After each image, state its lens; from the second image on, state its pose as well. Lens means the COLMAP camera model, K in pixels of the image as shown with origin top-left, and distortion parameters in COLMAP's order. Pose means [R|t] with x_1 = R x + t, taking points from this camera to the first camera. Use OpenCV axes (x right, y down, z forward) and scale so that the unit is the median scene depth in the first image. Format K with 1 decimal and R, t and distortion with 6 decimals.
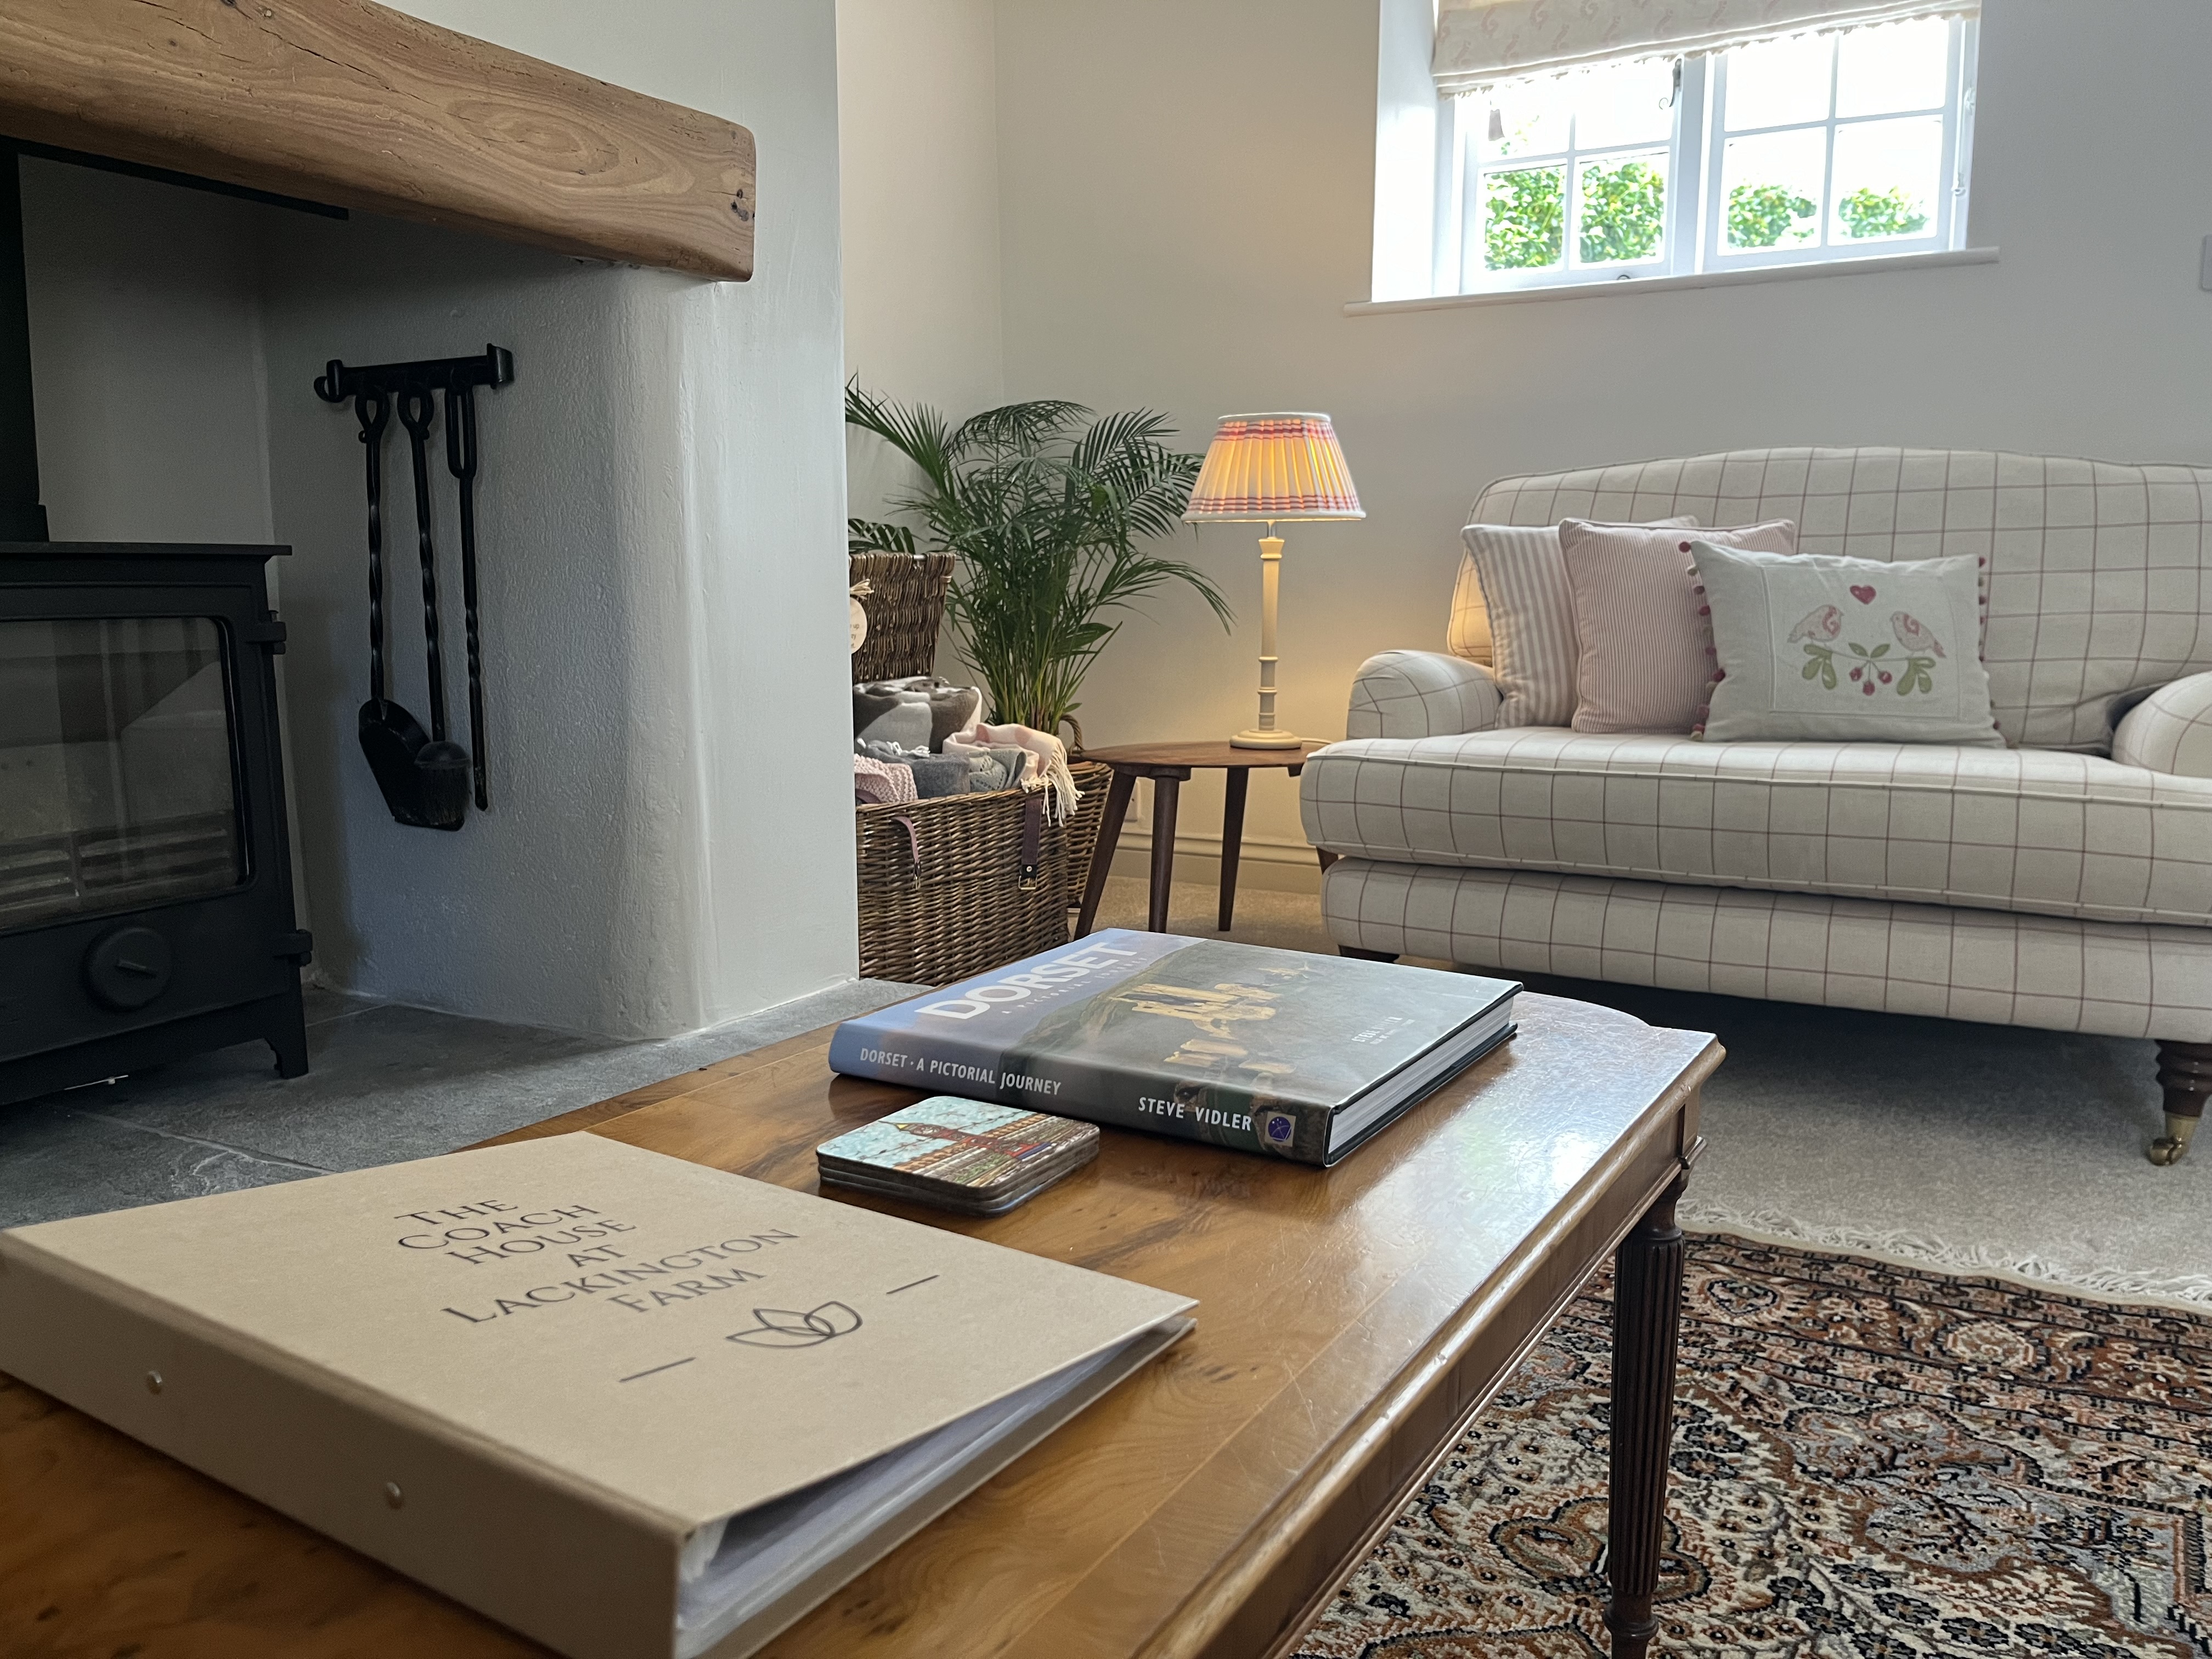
lens RADIAL K [[1667.3, 0, 1113.7], [0, 1667.3, 834.4], [0, 0, 1]] dist [0.084114, -0.122236]
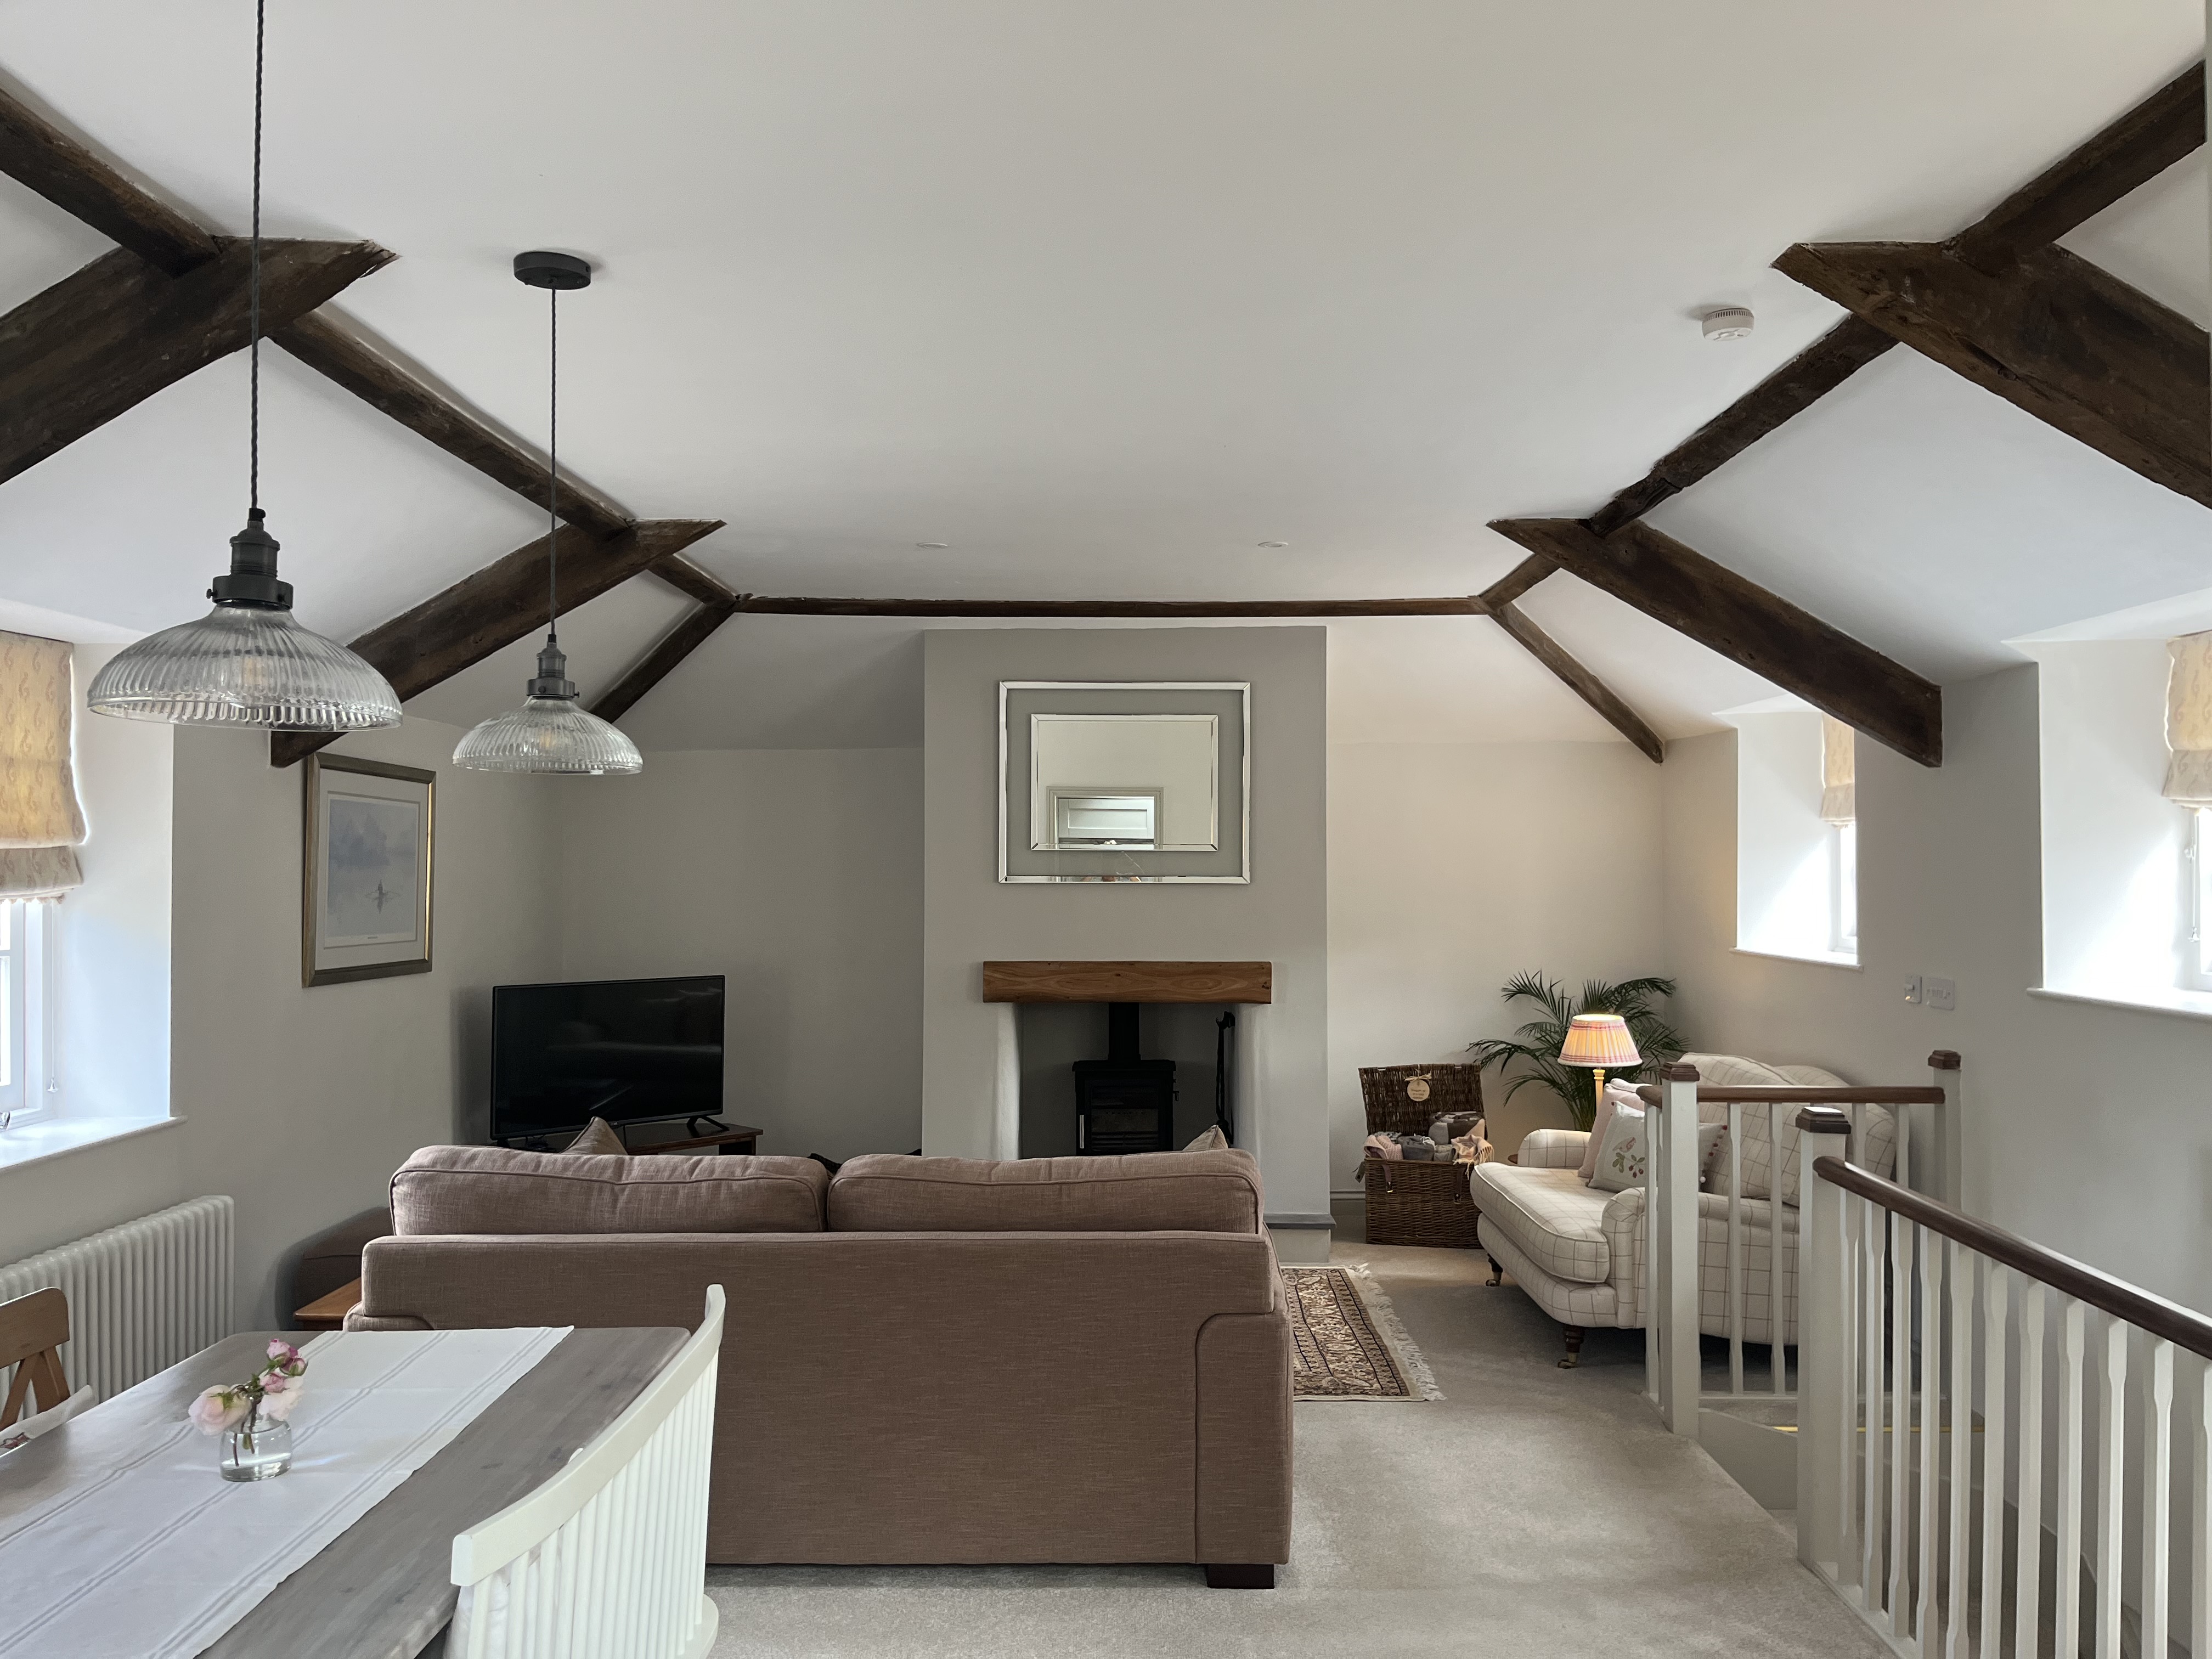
lens RADIAL K [[1667.3, 0, 1113.7], [0, 1667.3, 834.4], [0, 0, 1]] dist [0.084114, -0.122236]
pose [[0.467942, -0.014867, -0.883634, 2.188655], [-0.134388, 0.987034, -0.087773, -0.252010], [0.873482, 0.159823, 0.459876, -0.792375]]
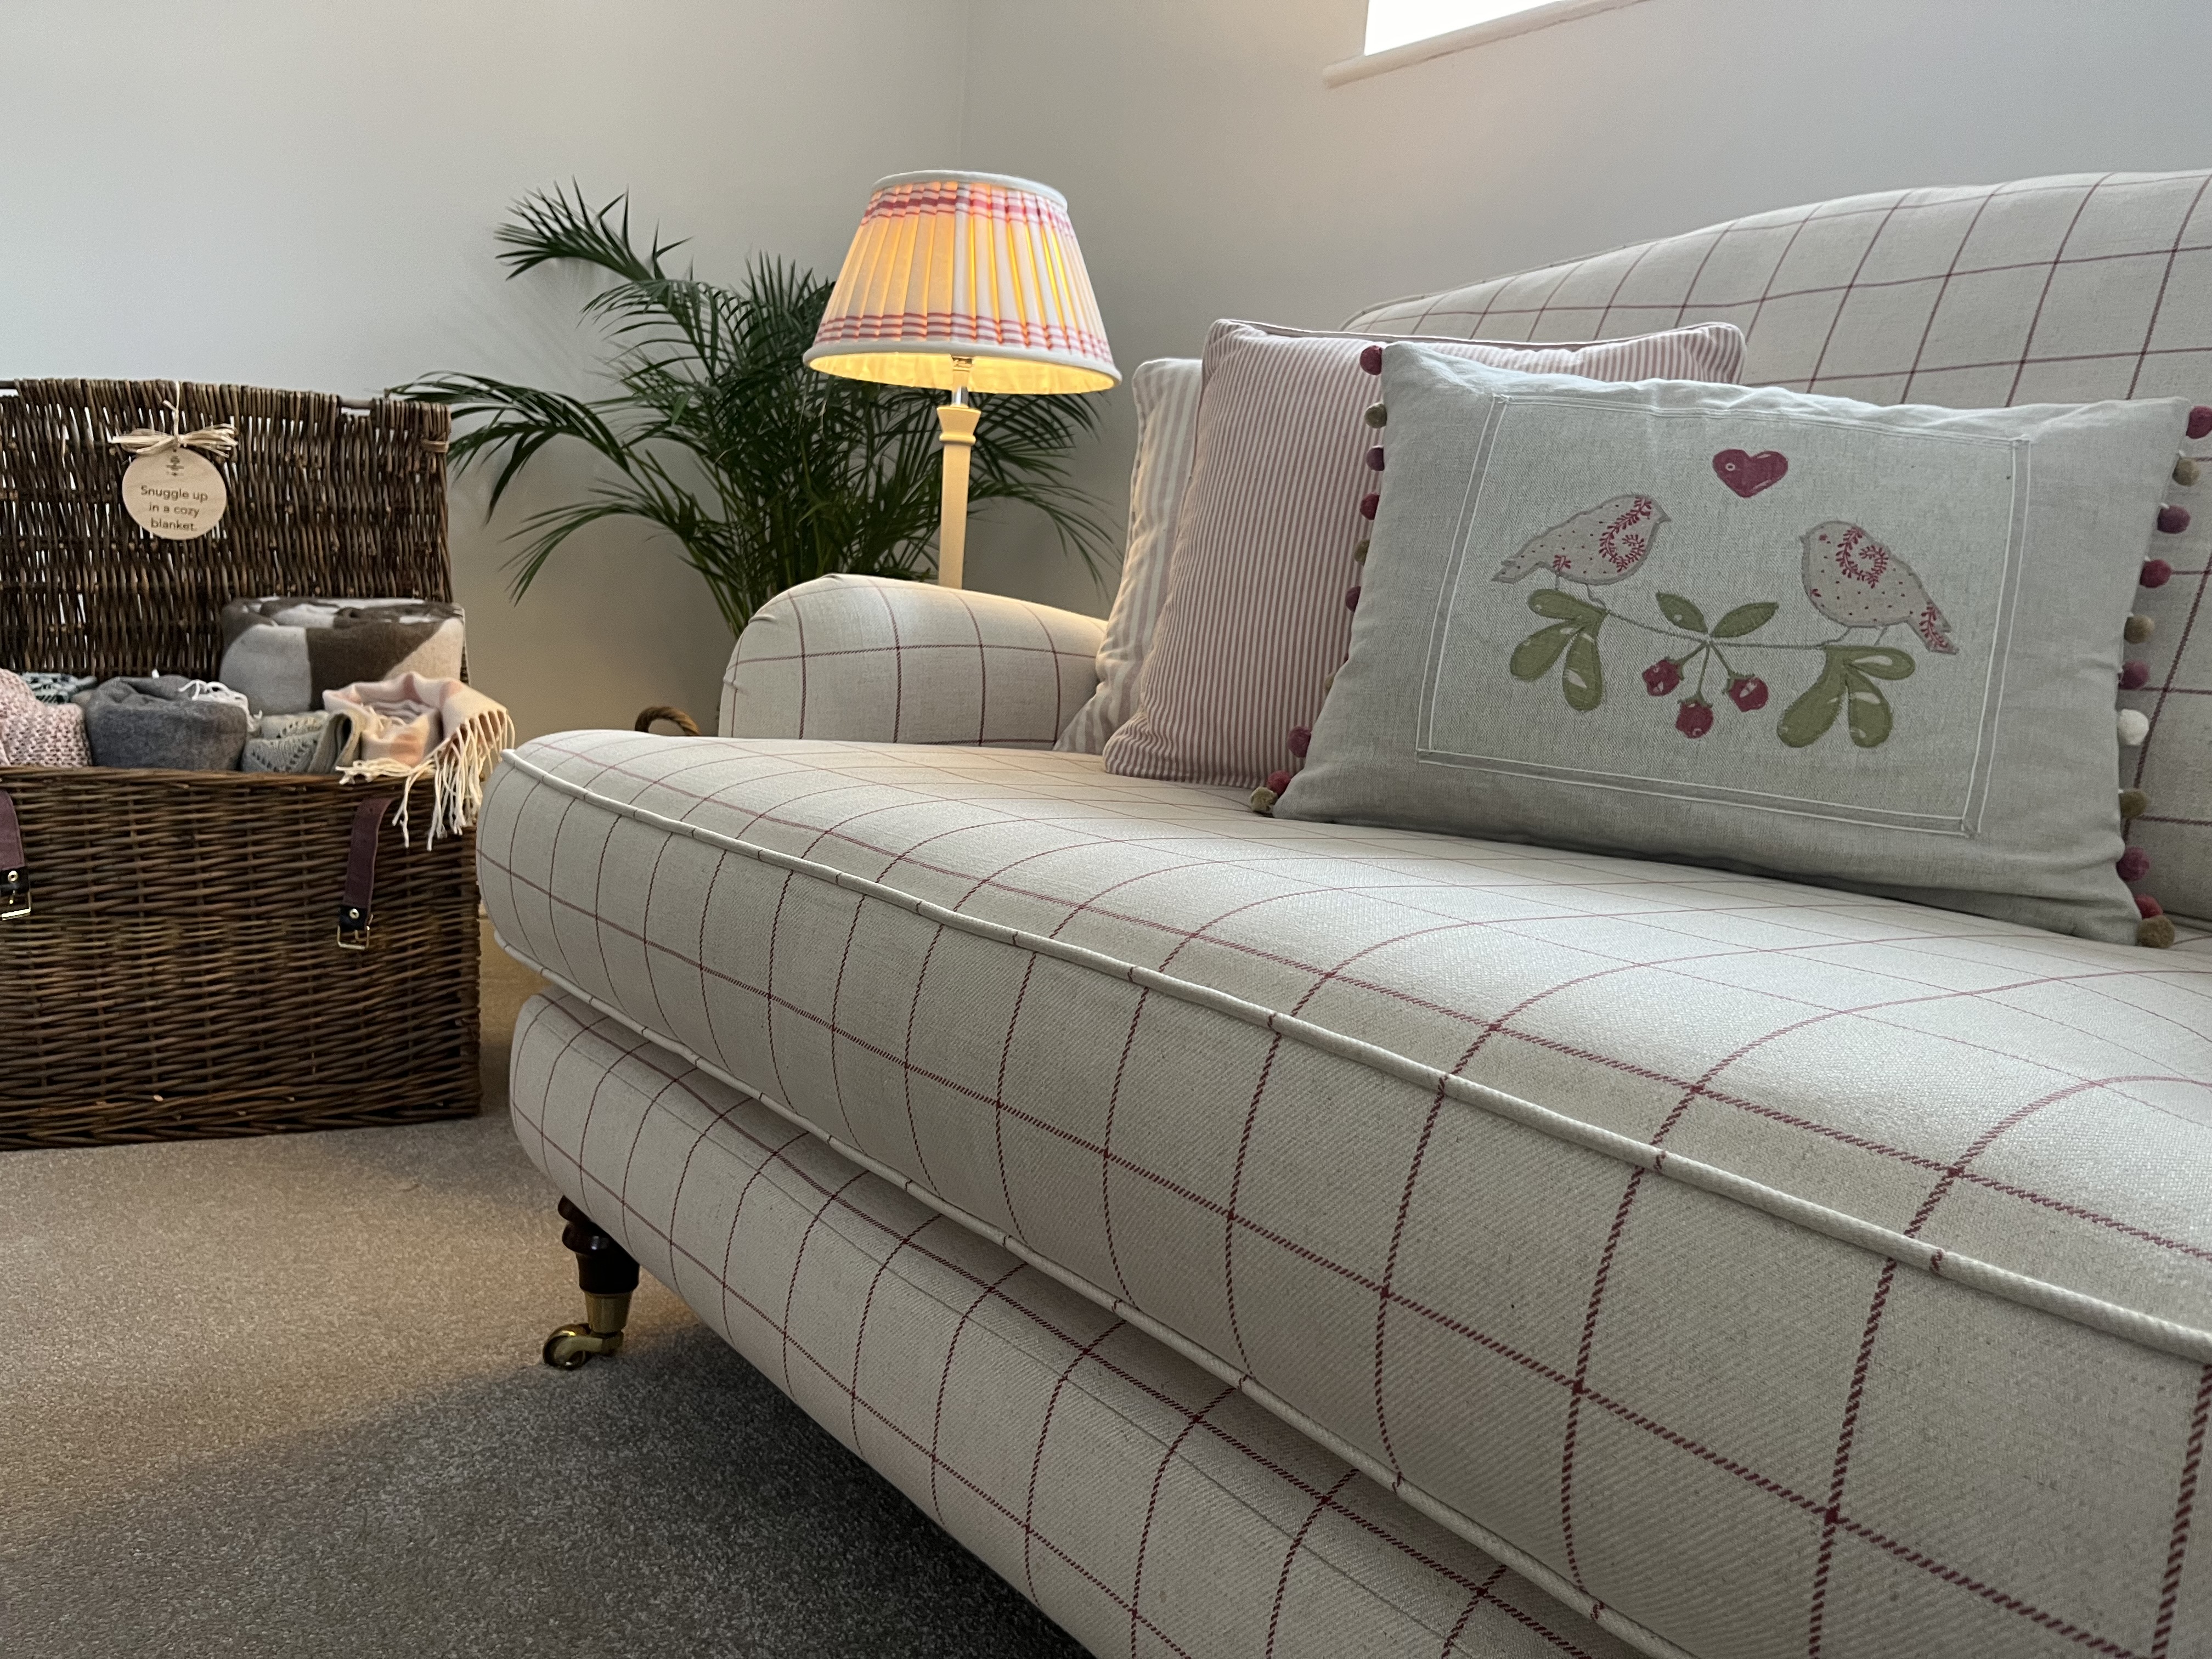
lens RADIAL K [[1667.3, 0, 1113.7], [0, 1667.3, 834.4], [0, 0, 1]] dist [0.084114, -0.122236]
pose [[0.912819, 0.118352, -0.390838, 0.477437], [-0.133511, 0.990978, -0.011737, -0.040317], [0.385923, 0.062895, 0.920385, 0.615667]]
